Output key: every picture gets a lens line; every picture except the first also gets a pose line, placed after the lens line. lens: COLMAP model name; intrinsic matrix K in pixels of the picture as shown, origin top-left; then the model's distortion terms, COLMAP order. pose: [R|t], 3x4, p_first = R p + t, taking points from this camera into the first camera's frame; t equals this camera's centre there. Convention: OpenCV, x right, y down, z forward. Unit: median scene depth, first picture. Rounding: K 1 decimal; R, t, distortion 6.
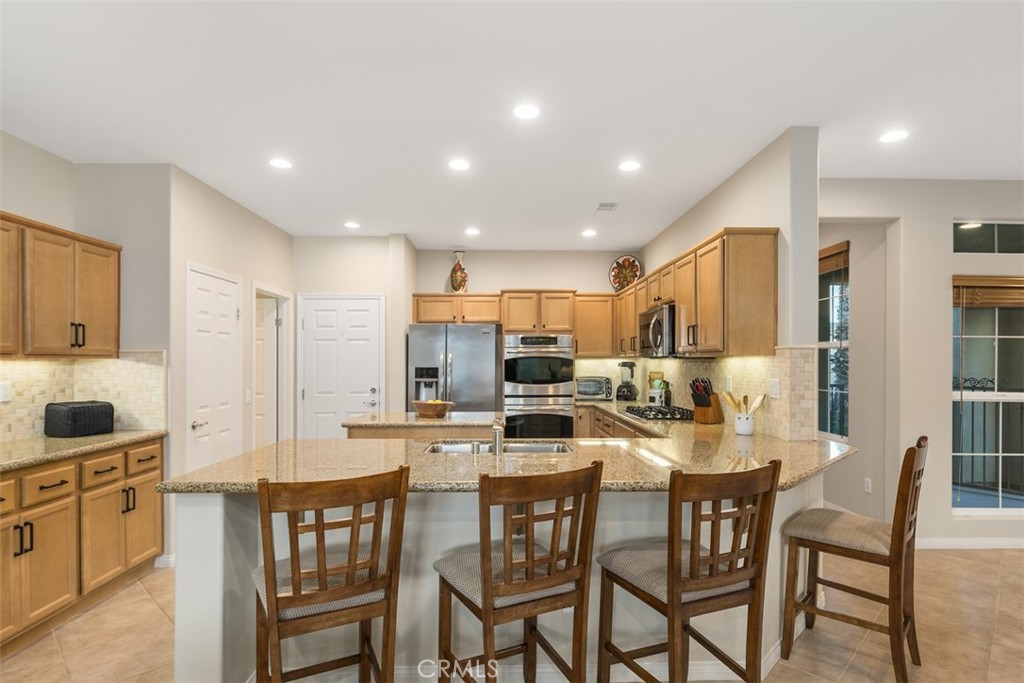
lens RADIAL K [[538.3, 0, 513.8], [0, 538.3, 360.9], [0, 0, 1]] dist [0.003314, 0.000845]
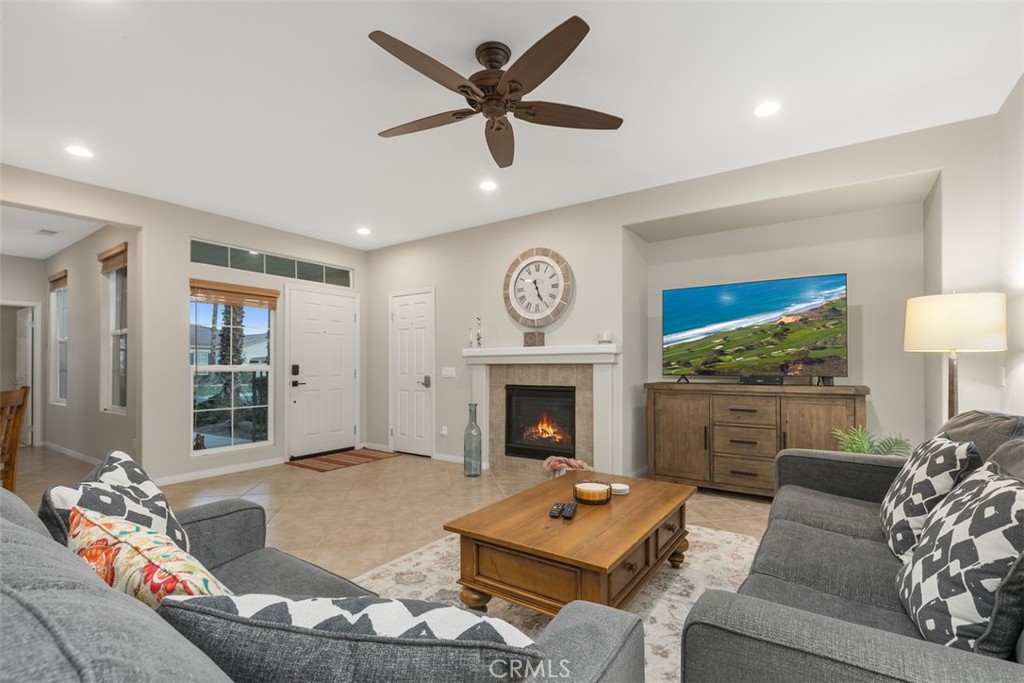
lens RADIAL K [[465.2, 0, 511.4], [0, 465.2, 361.6], [0, 0, 1]] dist [0.001485, -0.000182]
pose [[0.589425, 0.000331, 0.807823, 0.241979], [0.008281, 0.999945, -0.006452, 0.045015], [-0.807780, 0.010493, 0.589390, -0.236679]]
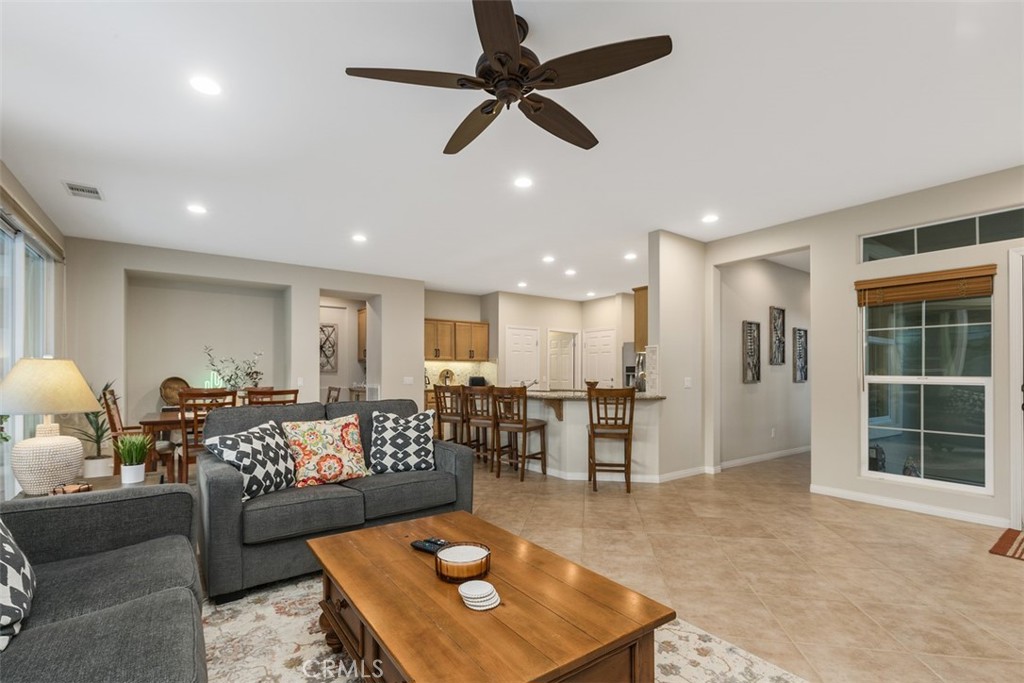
lens RADIAL K [[465.2, 0, 511.4], [0, 465.2, 361.6], [0, 0, 1]] dist [0.001485, -0.000182]
pose [[0.567459, -0.021208, -0.823128, 0.873033], [-0.007791, 0.999485, -0.031122, 0.046857], [0.823365, 0.024074, 0.567002, -0.188158]]
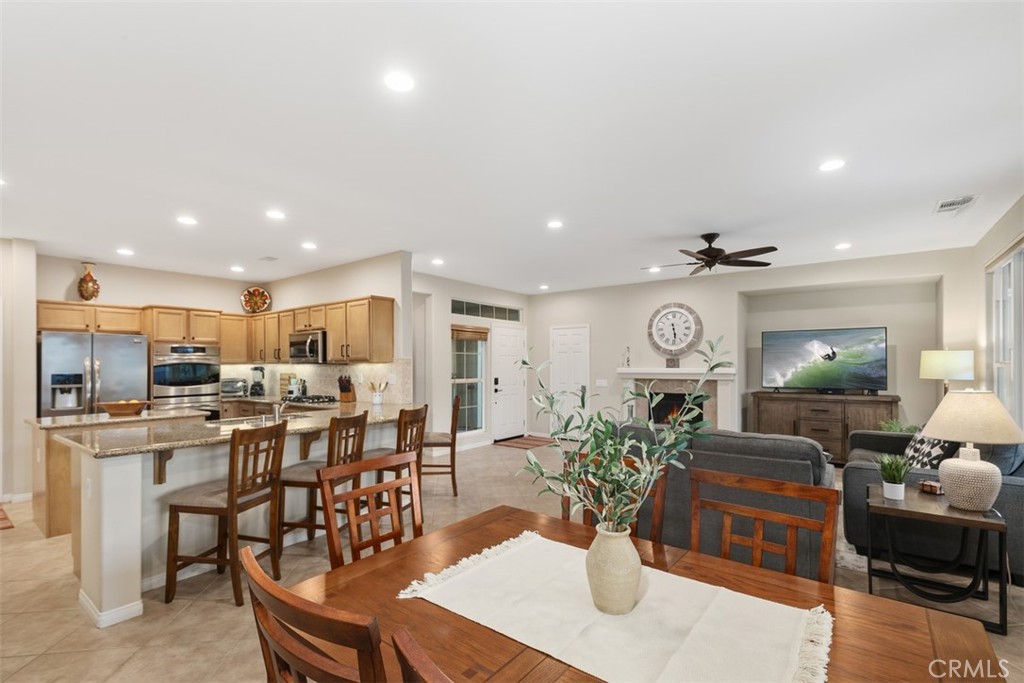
lens RADIAL K [[465.2, 0, 511.4], [0, 465.2, 361.6], [0, 0, 1]] dist [0.001485, -0.000182]
pose [[0.626497, -0.000937, 0.779423, -0.325531], [0.007305, 0.999962, -0.004670, -0.001272], [-0.779389, 0.008619, 0.626481, -0.230472]]
